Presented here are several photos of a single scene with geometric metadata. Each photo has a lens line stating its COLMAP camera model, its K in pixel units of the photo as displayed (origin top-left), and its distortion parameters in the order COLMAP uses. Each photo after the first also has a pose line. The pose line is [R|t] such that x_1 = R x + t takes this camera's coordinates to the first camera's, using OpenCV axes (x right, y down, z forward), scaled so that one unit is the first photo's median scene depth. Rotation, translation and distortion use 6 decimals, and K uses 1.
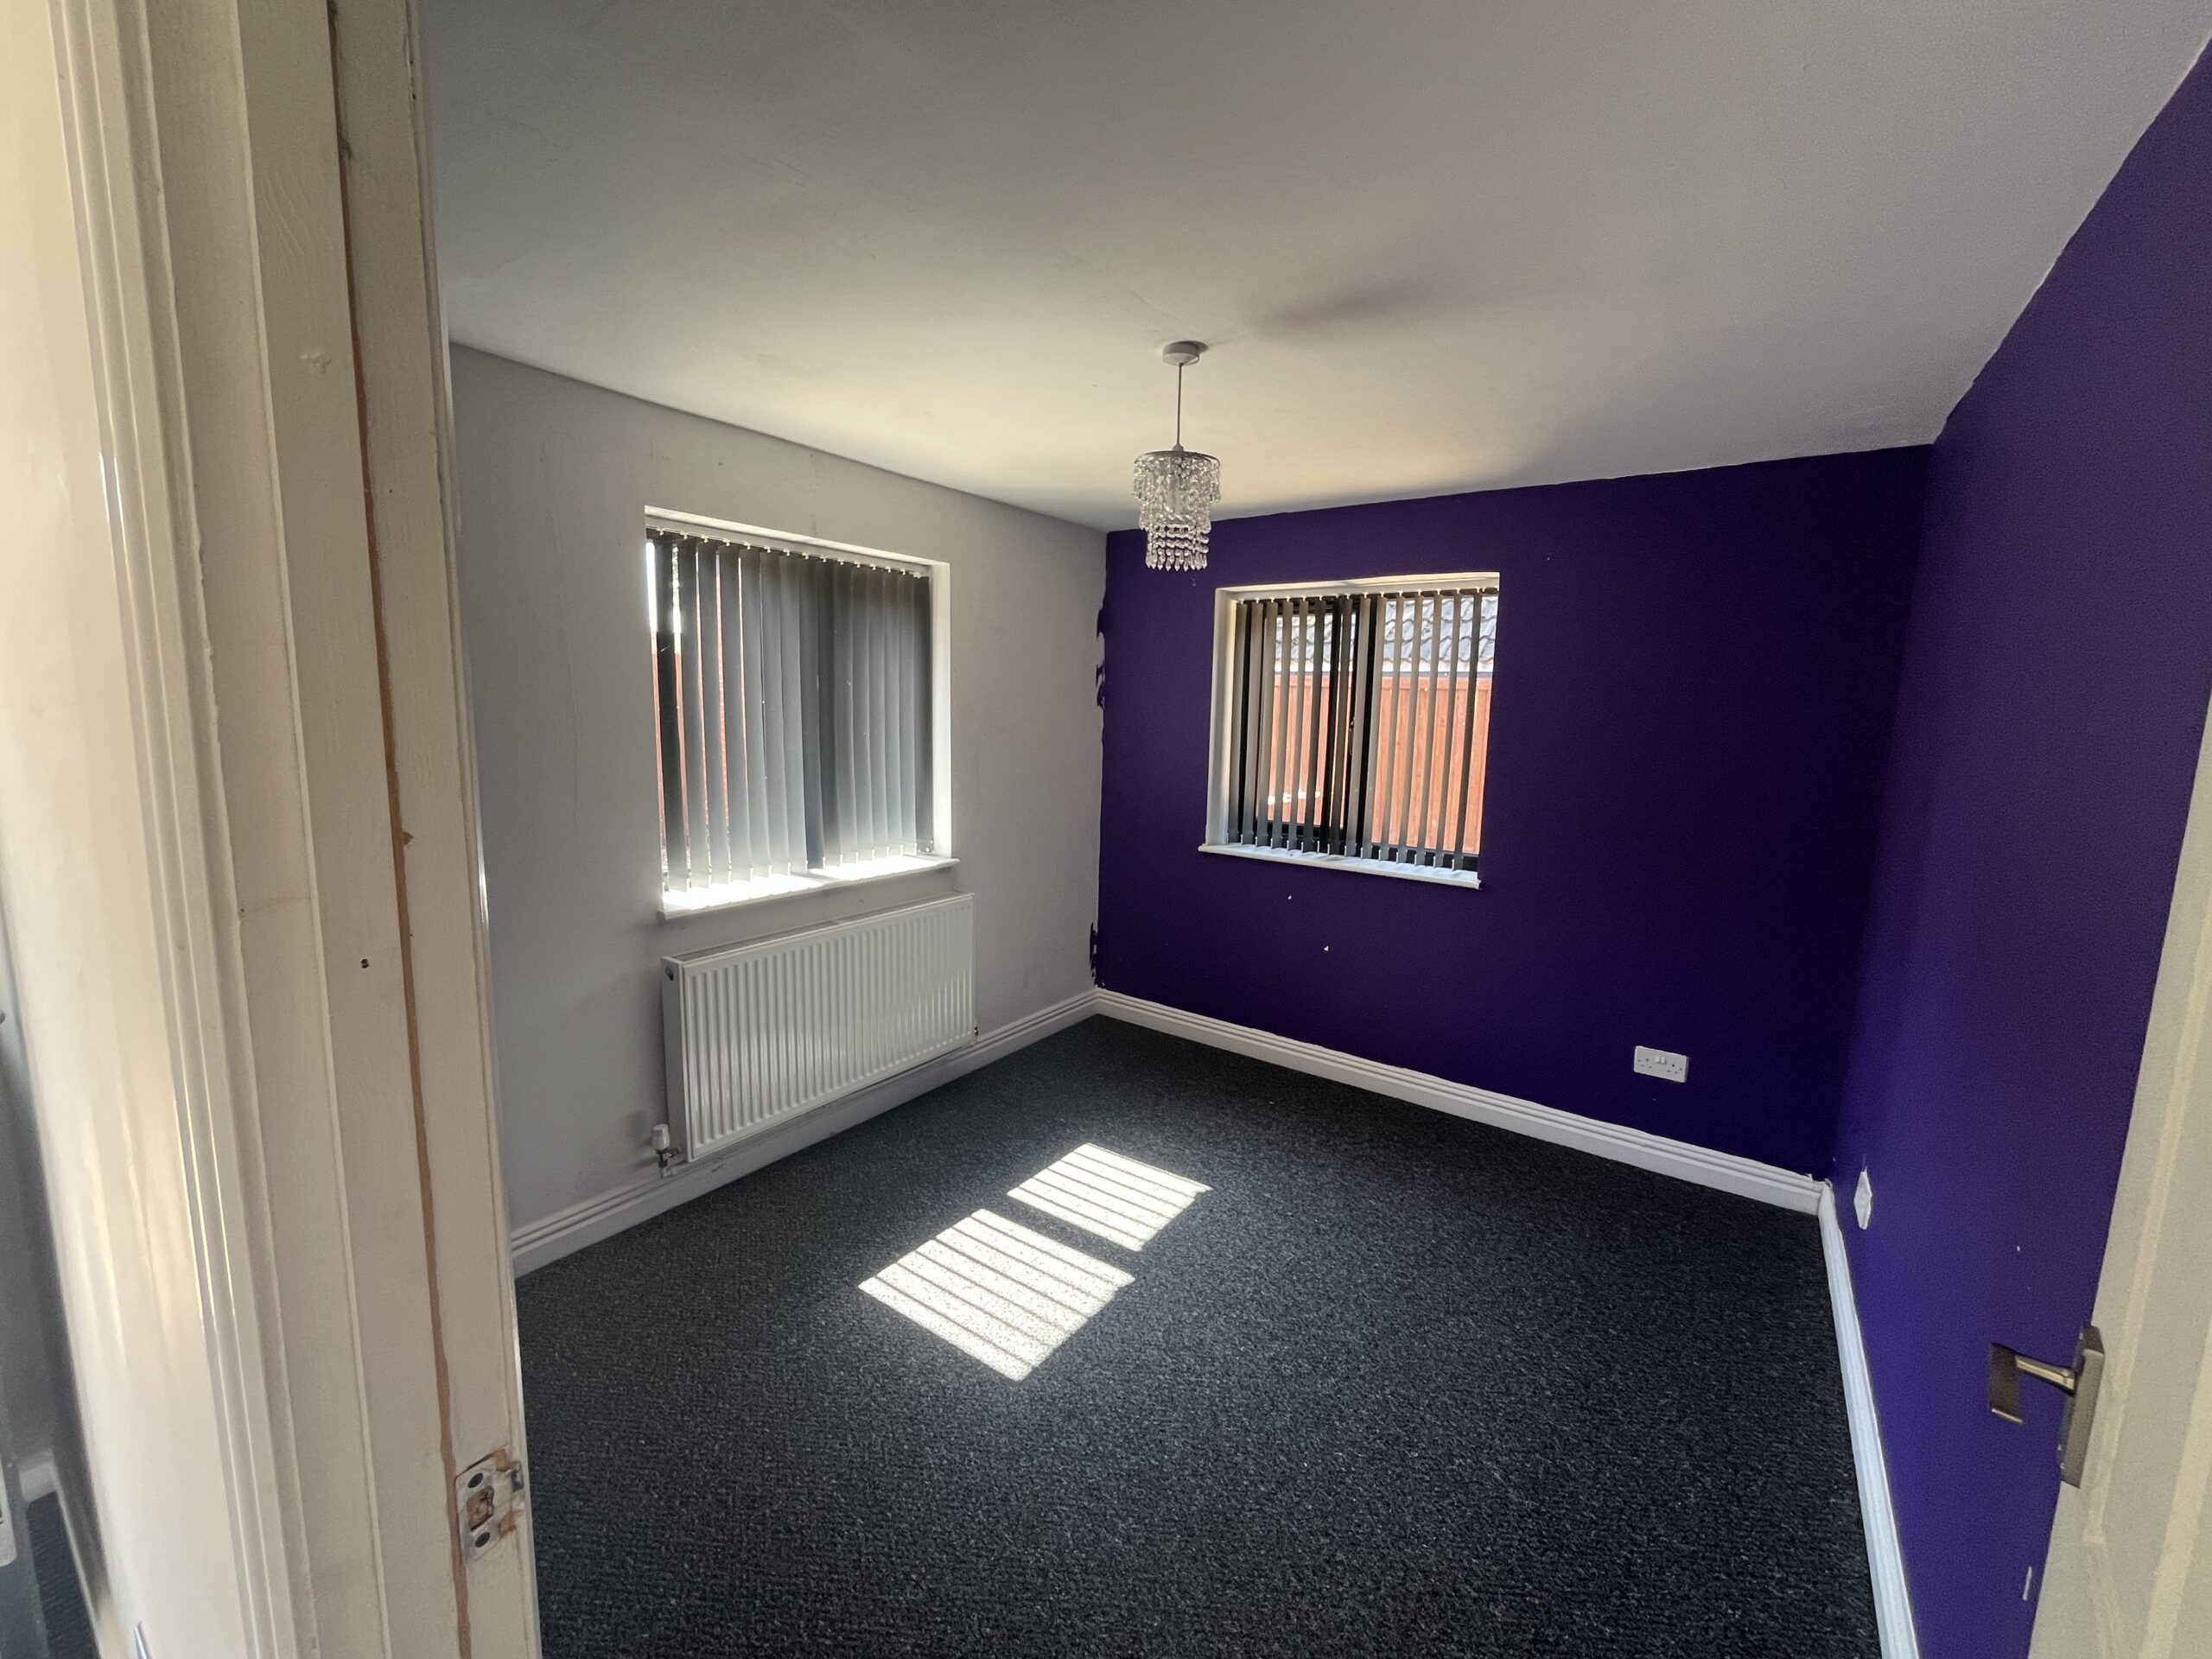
lens RADIAL K [[896.6, 0, 1105.4], [0, 896.6, 828.9], [0, 0, 1]] dist [-0.005111, 0.000475]
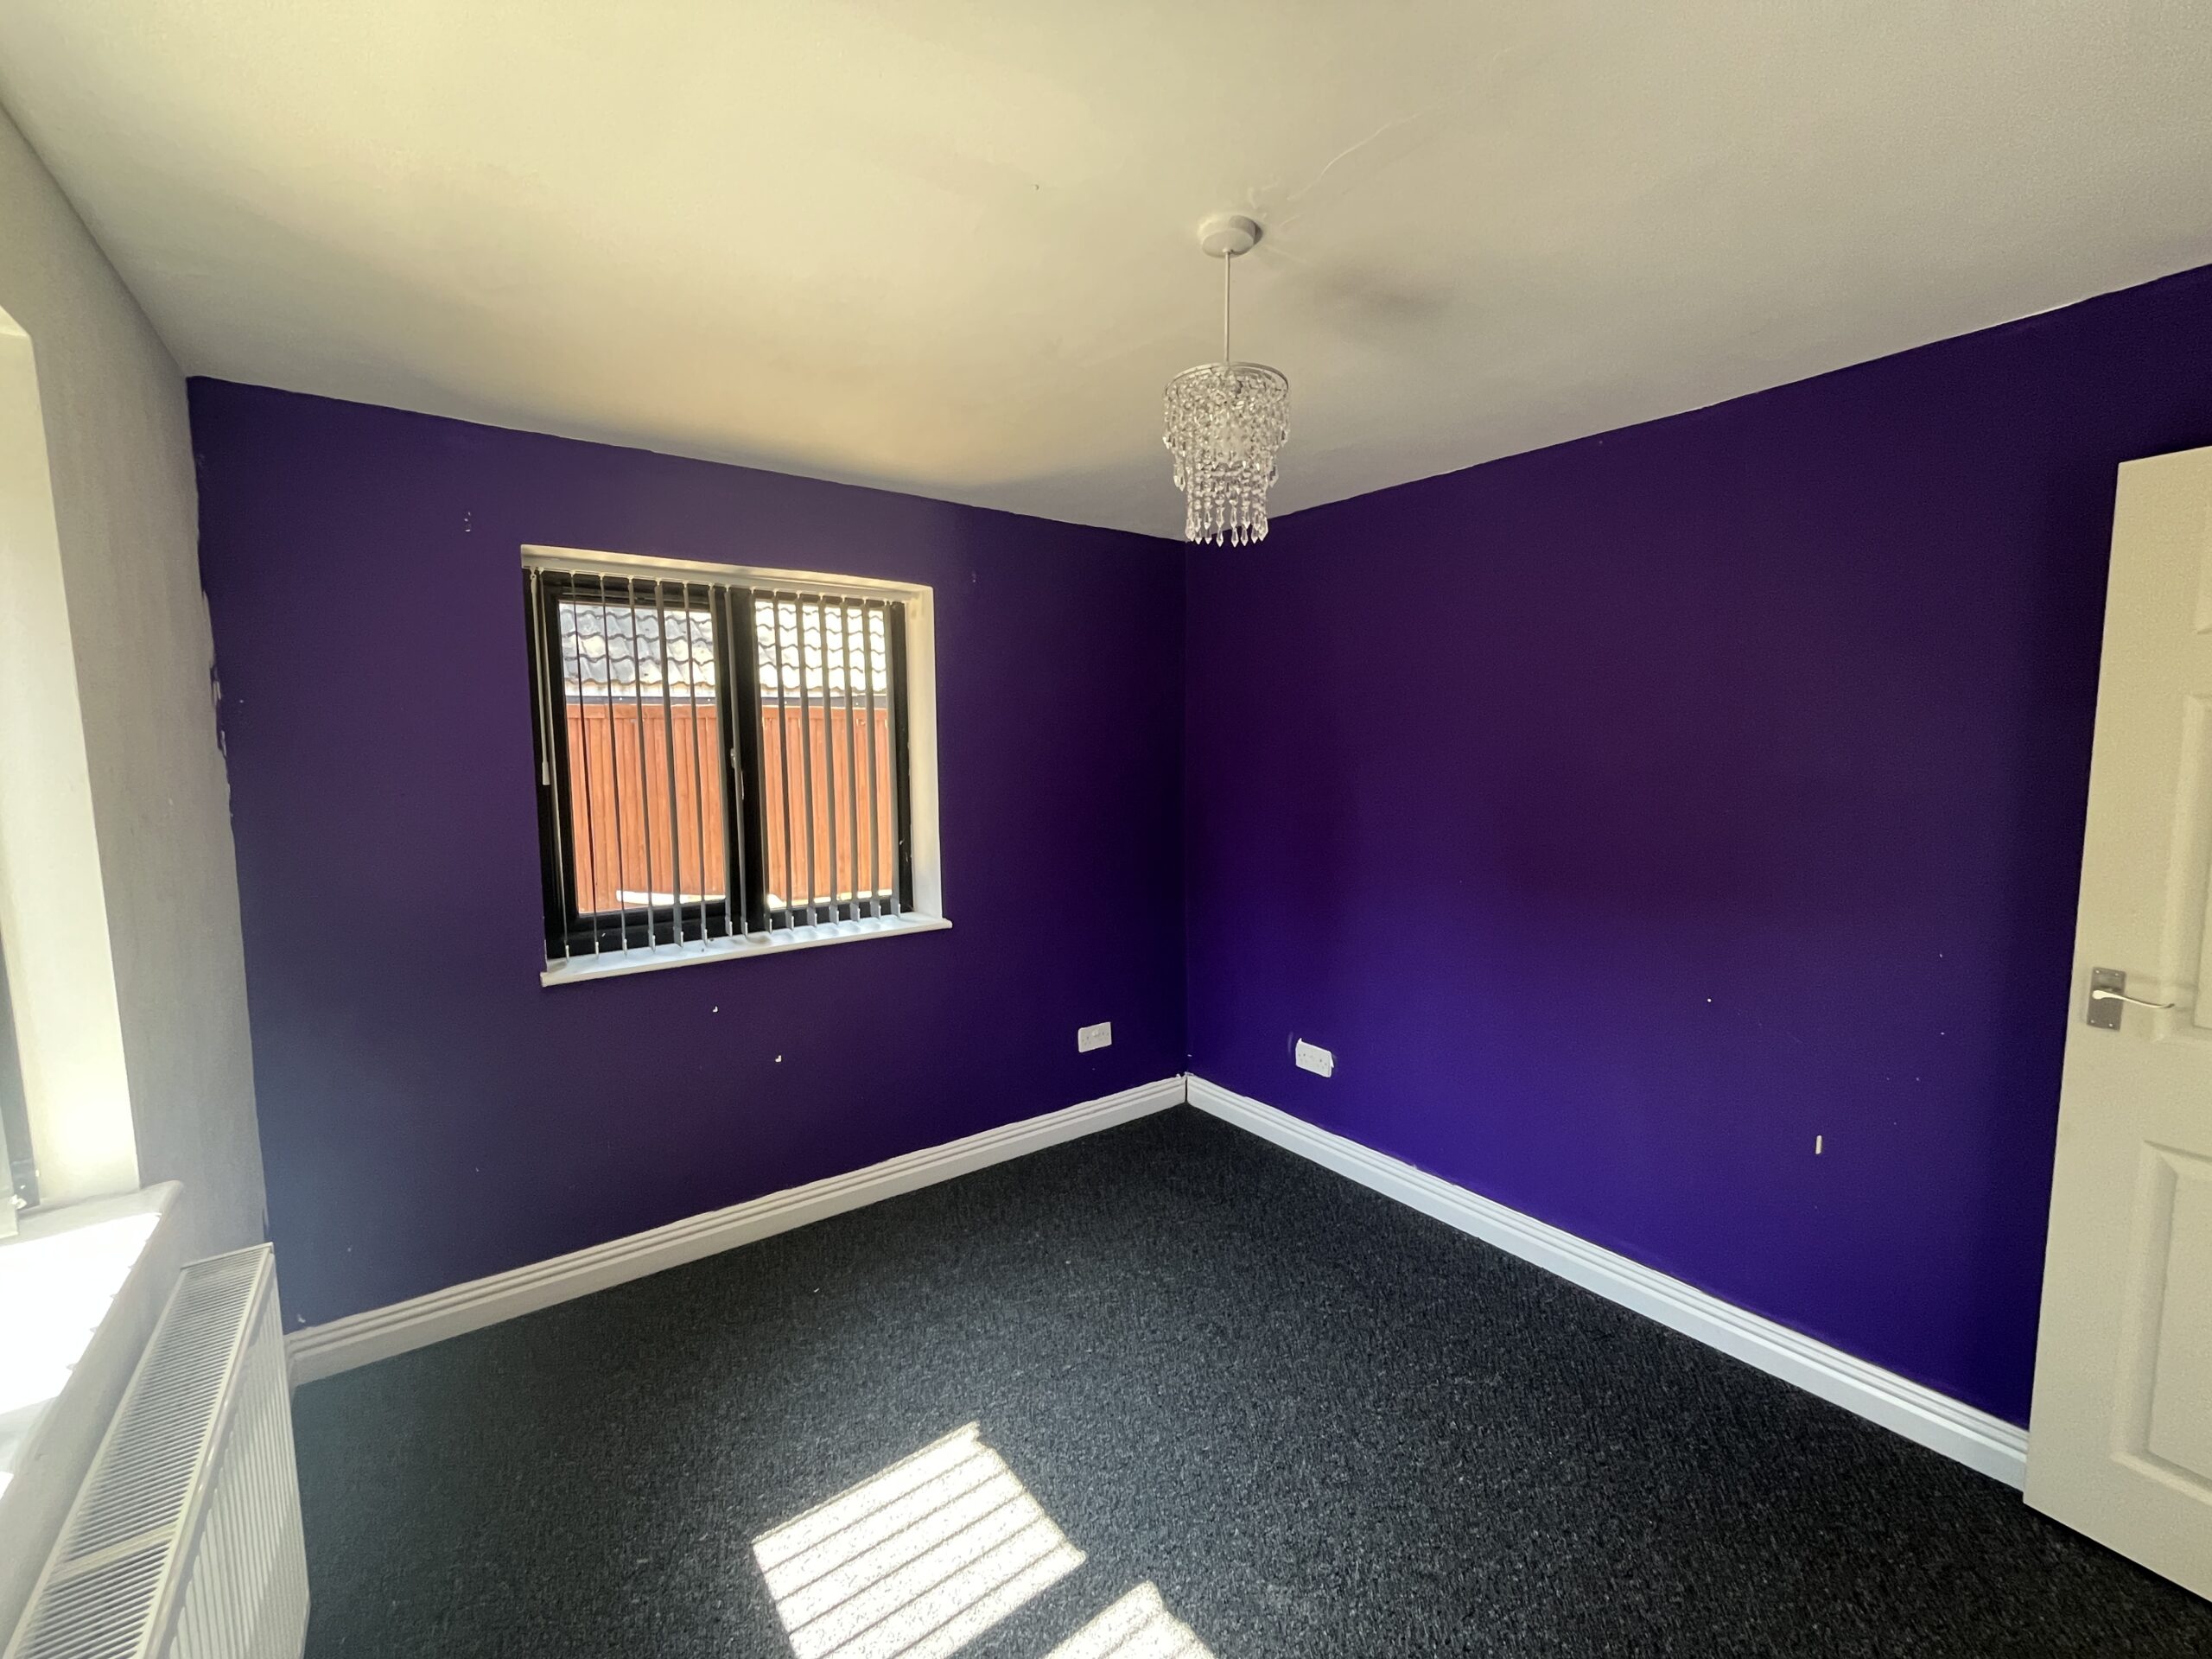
lens RADIAL K [[896.6, 0, 1097.4], [0, 896.6, 835.3], [0, 0, 1]] dist [-0.005111, 0.000475]
pose [[0.295791, -0.131817, 0.946114, -0.404069], [0.144319, 0.985231, 0.092147, -0.092258], [-0.944288, 0.109285, 0.310446, 0.564391]]
